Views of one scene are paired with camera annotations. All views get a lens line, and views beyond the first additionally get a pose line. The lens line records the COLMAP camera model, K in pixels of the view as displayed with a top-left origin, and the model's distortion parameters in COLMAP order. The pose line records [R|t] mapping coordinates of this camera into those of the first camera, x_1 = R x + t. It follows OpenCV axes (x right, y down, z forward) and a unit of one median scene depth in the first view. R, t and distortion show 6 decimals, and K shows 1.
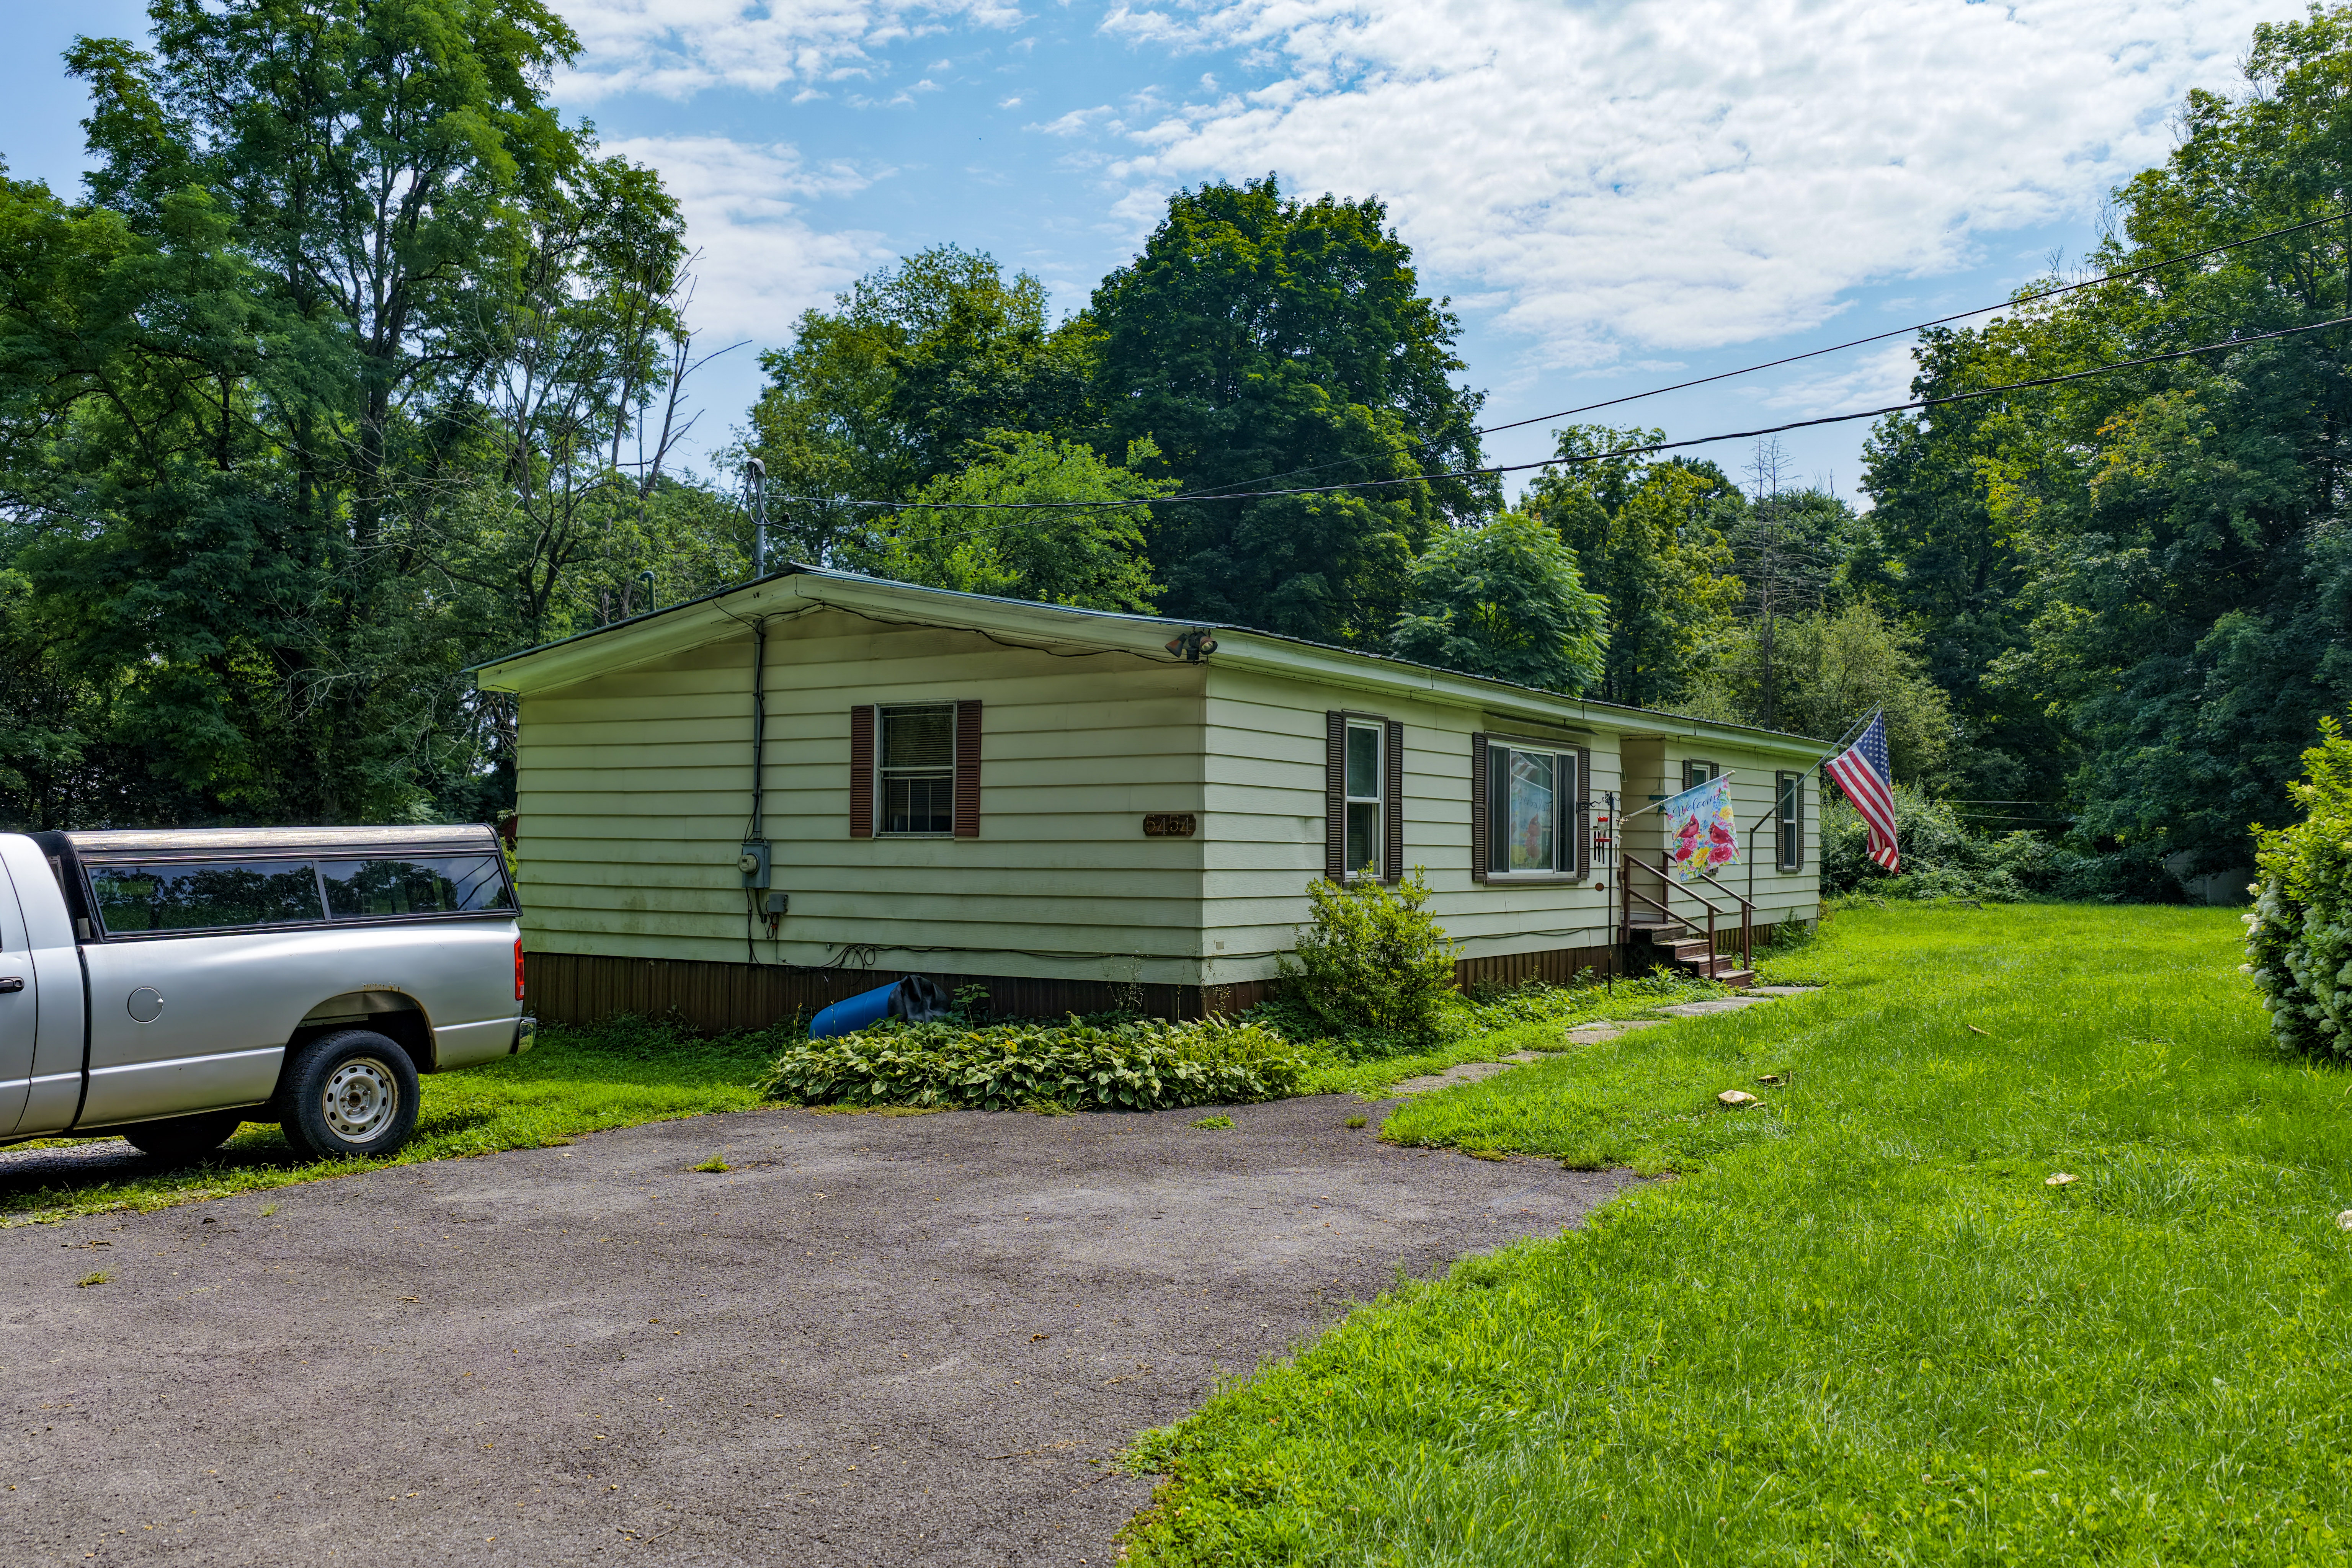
lens RADIAL K [[1944.3, 0, 1176.0], [0, 1944.3, 784.0], [0, 0, 1]] dist [0.008074, -0.009601]
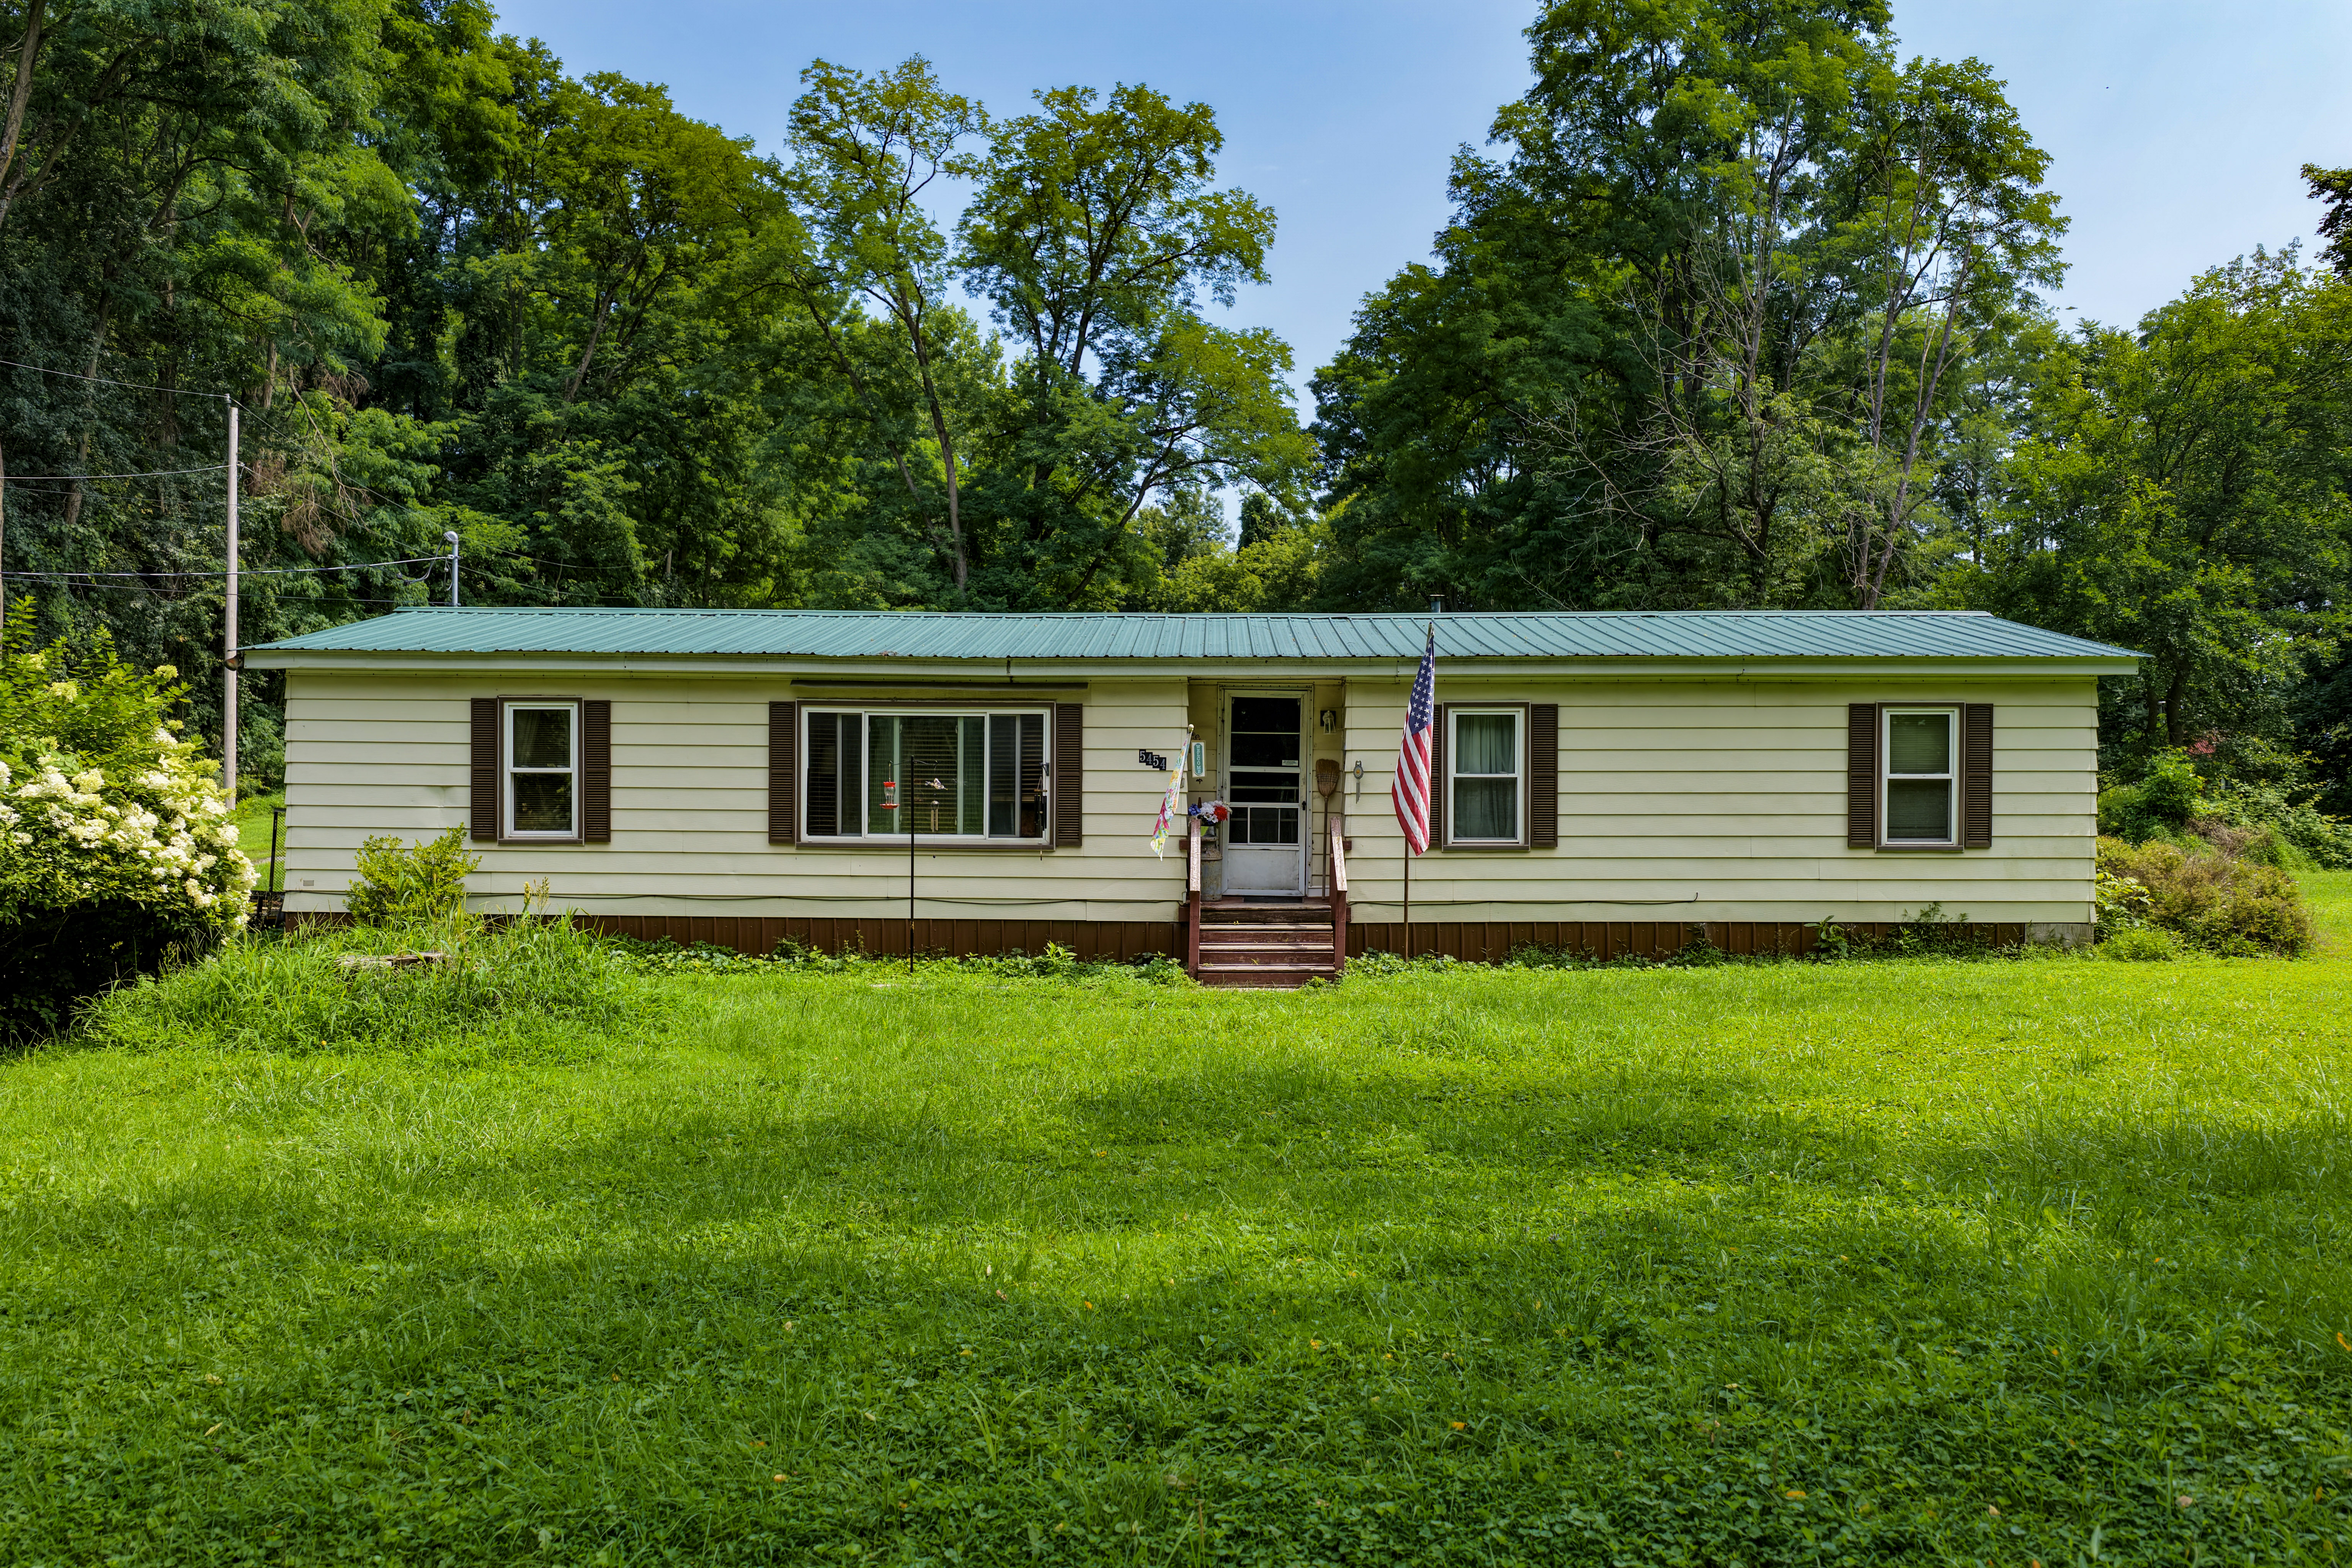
lens RADIAL K [[1944.3, 0, 1176.0], [0, 1944.3, 784.0], [0, 0, 1]] dist [0.008074, -0.009601]
pose [[0.529809, -0.006390, -0.848093, 1.263812], [0.024456, 0.999671, 0.007745, 0.016111], [0.847764, -0.024844, 0.529791, 0.678784]]
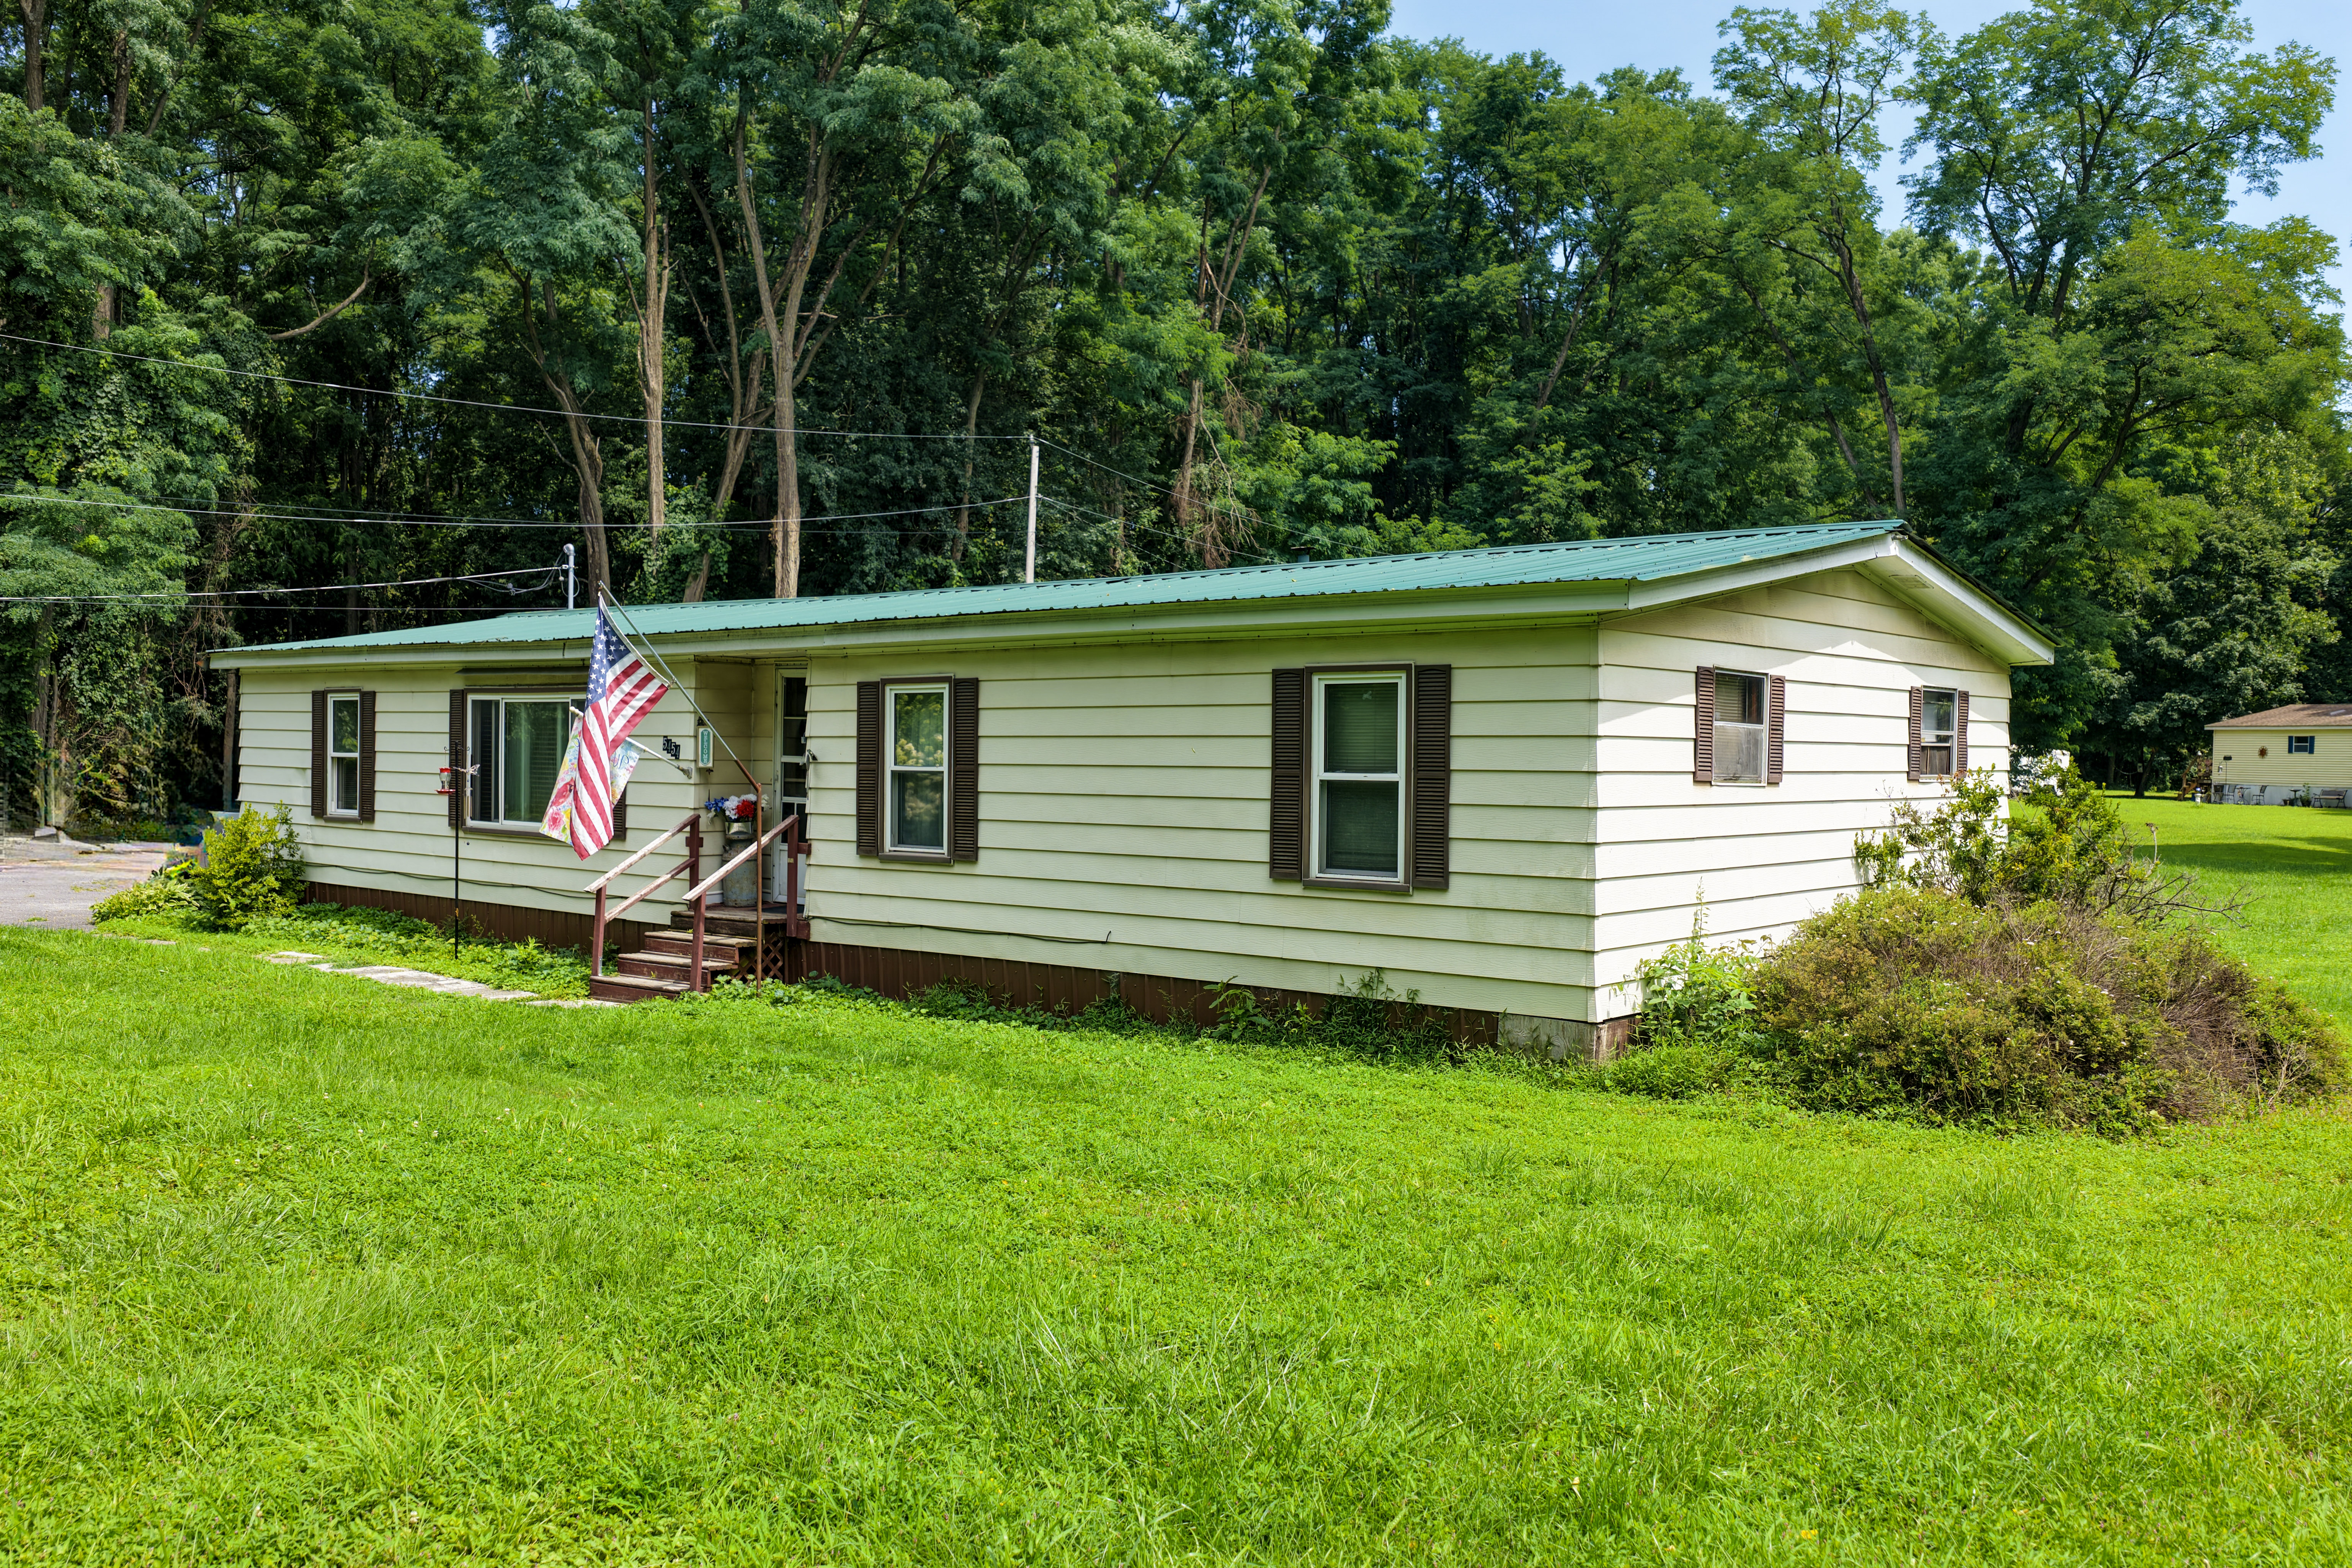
lens RADIAL K [[1944.3, 0, 1176.0], [0, 1944.3, 784.0], [0, 0, 1]] dist [0.008074, -0.009601]
pose [[-0.125680, -0.006823, -0.992047, 1.284975], [0.004783, 0.999961, -0.007483, 0.039039], [0.992059, -0.005685, -0.125642, 1.668373]]
